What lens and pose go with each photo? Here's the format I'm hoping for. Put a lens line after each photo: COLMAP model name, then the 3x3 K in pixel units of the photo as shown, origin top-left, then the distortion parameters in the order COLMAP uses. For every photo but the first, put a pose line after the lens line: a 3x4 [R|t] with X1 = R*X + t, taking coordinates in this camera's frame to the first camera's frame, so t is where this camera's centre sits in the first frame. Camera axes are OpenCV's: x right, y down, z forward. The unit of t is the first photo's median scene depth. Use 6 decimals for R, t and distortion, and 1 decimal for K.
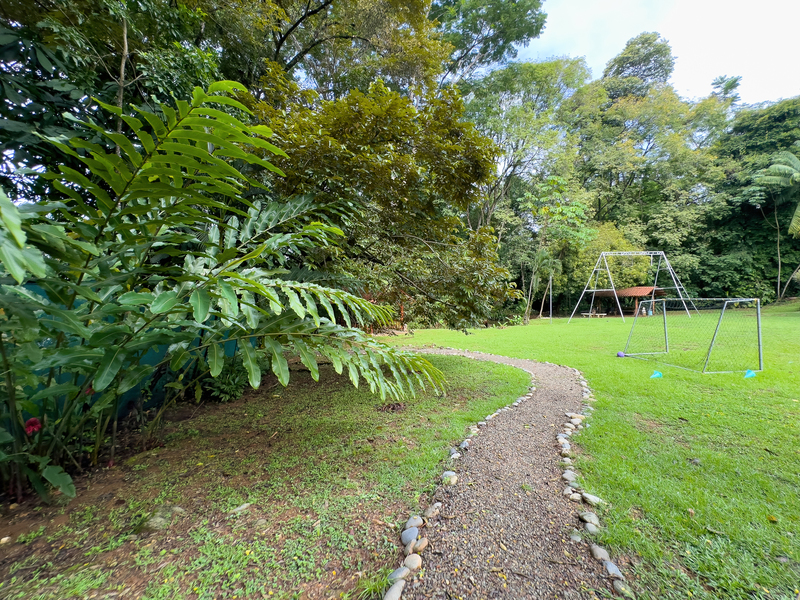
lens RADIAL K [[323.3, 0, 403.8], [0, 323.3, 303.8], [0, 0, 1]] dist [0.000217, -0.000262]
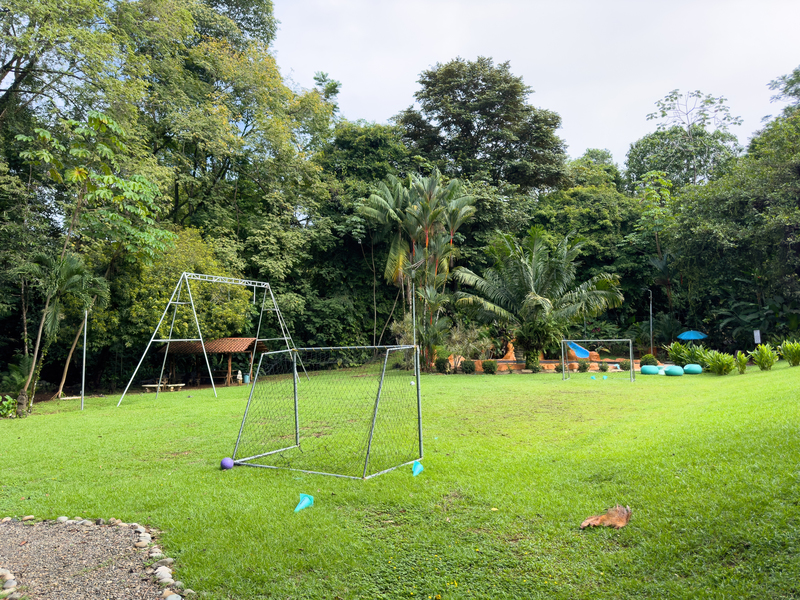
lens RADIAL K [[556.3, 0, 407.4], [0, 556.3, 304.3], [0, 0, 1]] dist [0.028005, -0.031393]
pose [[0.584651, 0.071488, 0.808129, 0.047103], [0.022859, 0.994263, -0.104491, 0.004059], [-0.810963, 0.079563, 0.579663, 0.098609]]
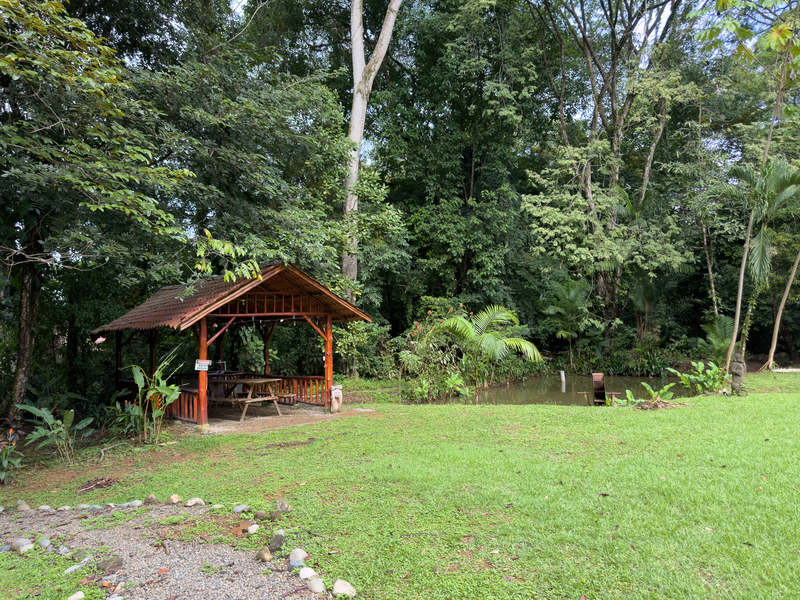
lens RADIAL K [[556.3, 0, 401.3], [0, 556.3, 301.4], [0, 0, 1]] dist [0.028005, -0.031393]
pose [[0.990594, -0.017550, -0.135707, 0.111917], [0.006949, 0.996914, -0.078199, 0.014799], [0.136660, 0.076520, 0.987658, 0.354776]]
